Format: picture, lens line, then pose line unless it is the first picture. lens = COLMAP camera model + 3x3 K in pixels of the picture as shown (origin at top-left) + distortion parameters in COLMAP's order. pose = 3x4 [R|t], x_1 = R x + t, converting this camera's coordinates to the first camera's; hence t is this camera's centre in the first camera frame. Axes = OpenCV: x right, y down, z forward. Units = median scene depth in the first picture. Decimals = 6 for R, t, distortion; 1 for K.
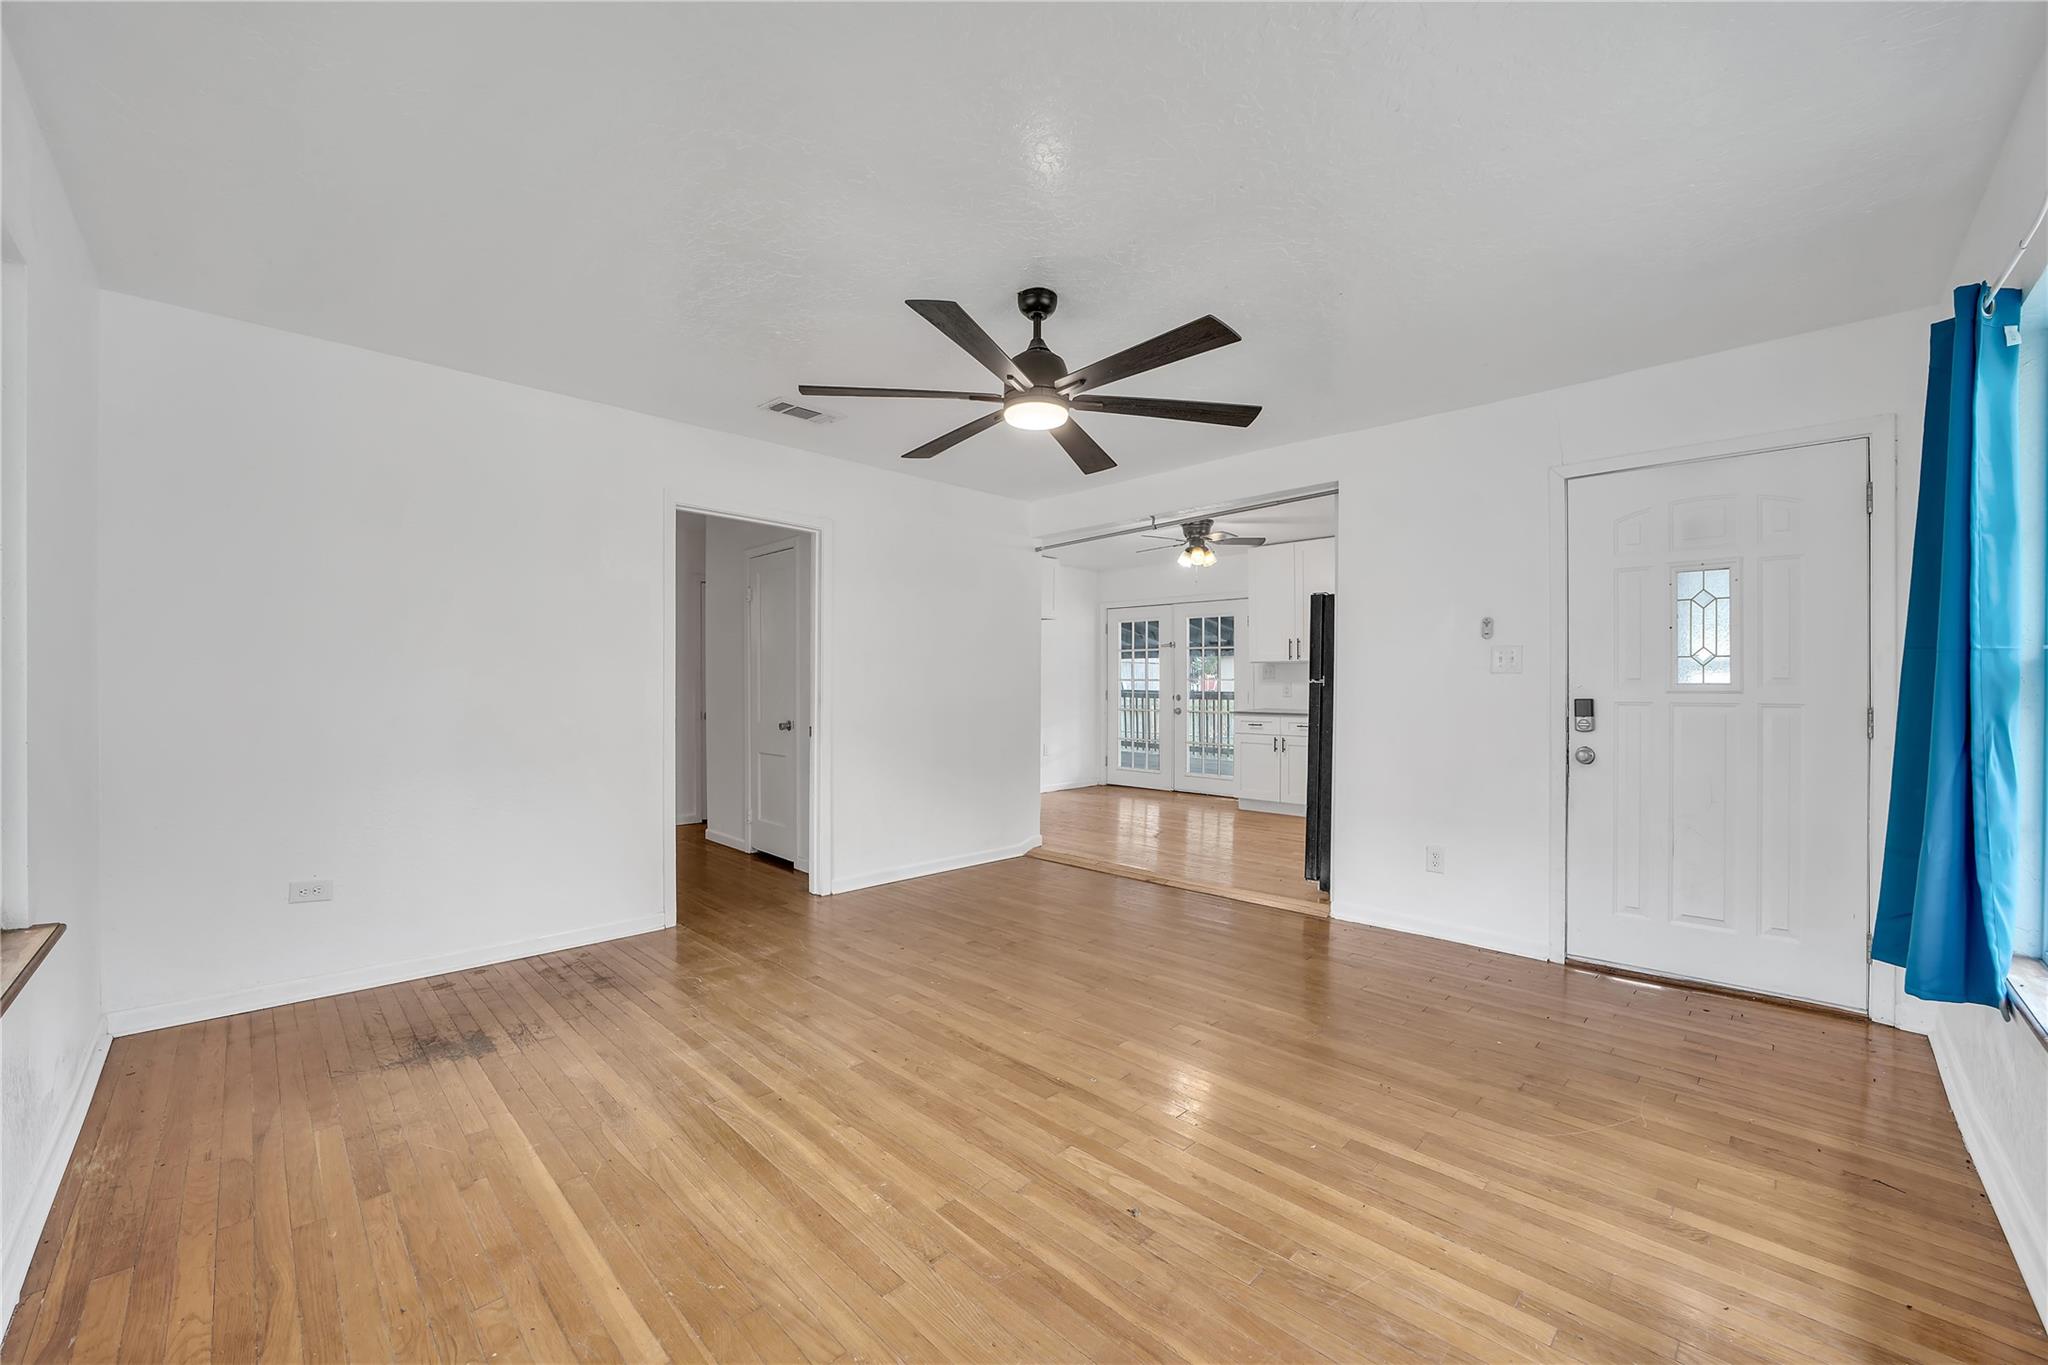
lens RADIAL K [[802.5, 0, 1024.0], [0, 802.5, 682.5], [0, 0, 1]] dist [-0.023540, 0.000205]
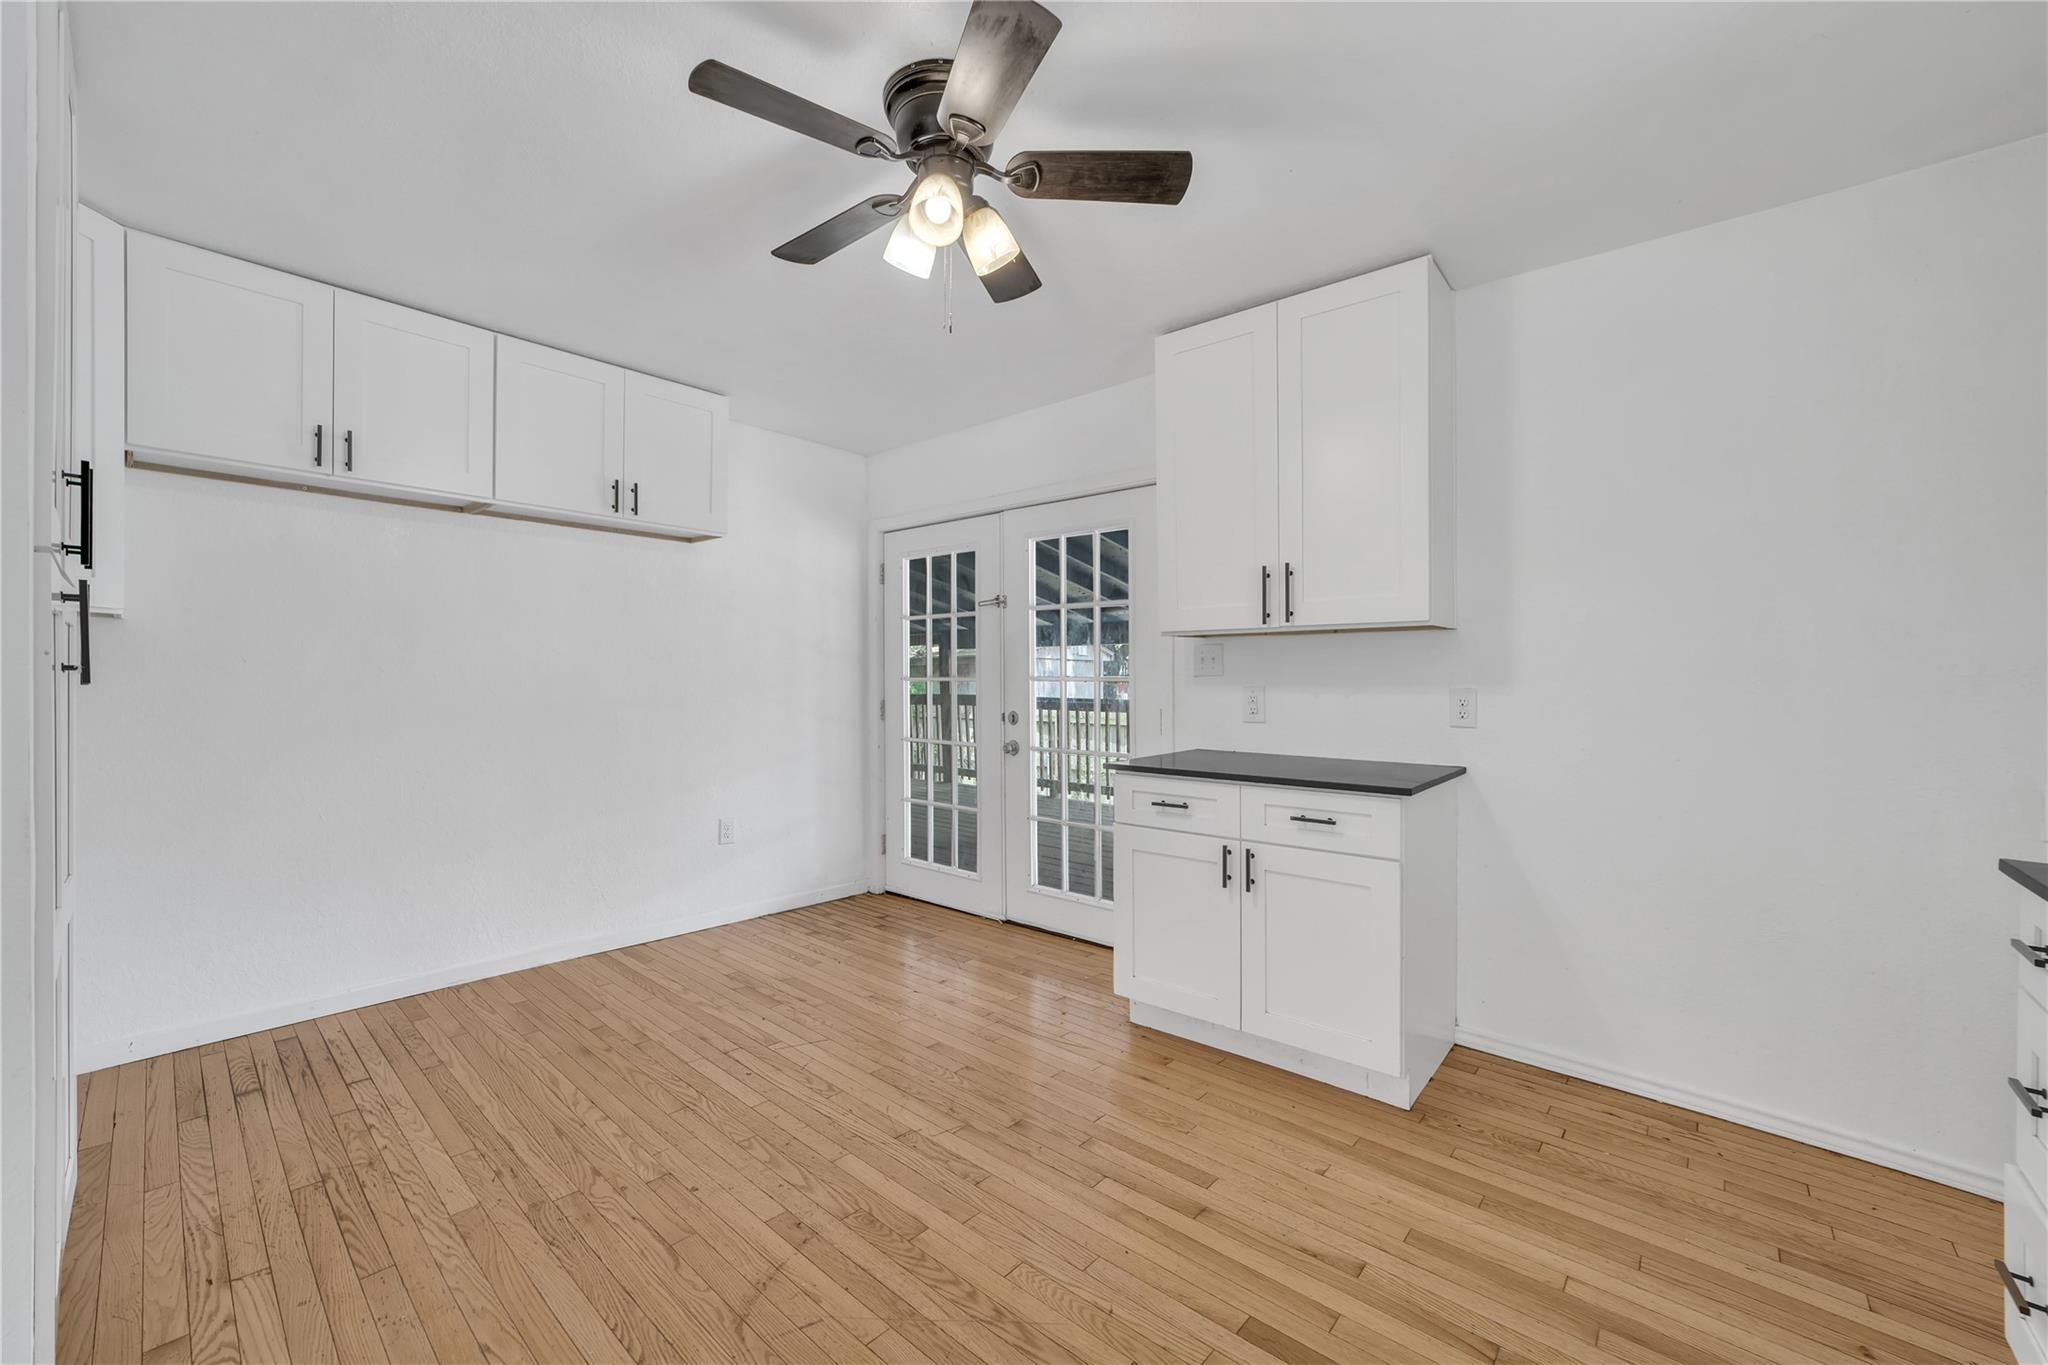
lens RADIAL K [[806.7, 0, 1023.4], [0, 806.7, 676.1], [0, 0, 1]] dist [-0.018127, 0.000084]
pose [[0.998150, 0.006011, 0.060502, 0.398374], [-0.005263, 0.999908, -0.012516, 0.001805], [-0.060572, 0.012174, 0.998090, 1.274205]]
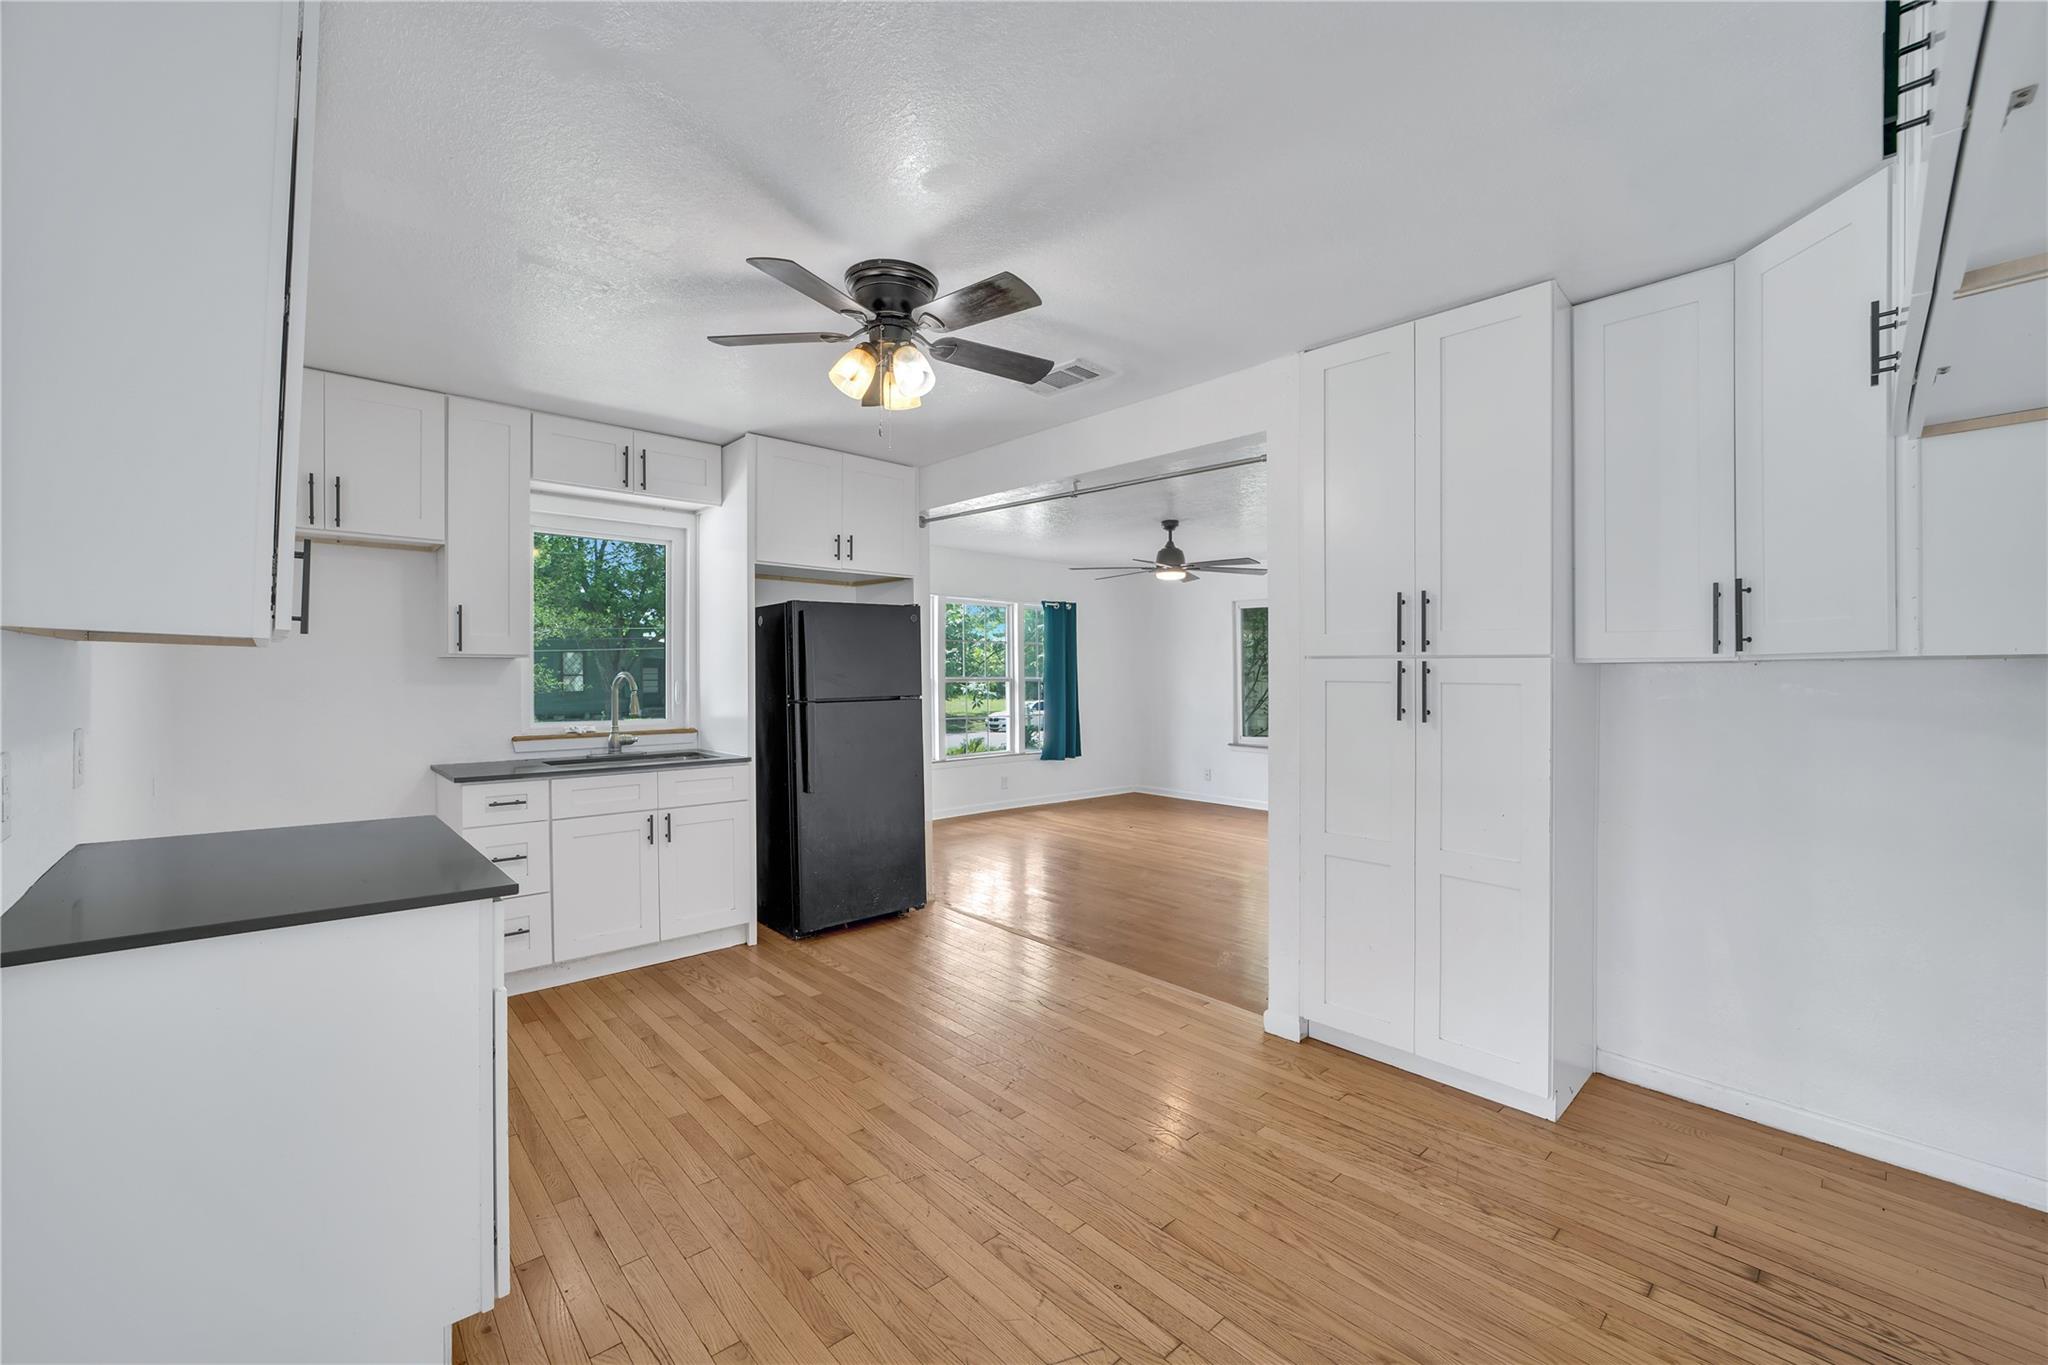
lens RADIAL K [[802.5, 0, 1024.0], [0, 802.5, 682.5], [0, 0, 1]] dist [-0.023540, 0.000205]
pose [[-0.999027, -0.003676, 0.043944, 0.232840], [-0.003631, 0.999993, 0.001112, -0.031744], [-0.043948, 0.000951, -0.999033, 2.535849]]
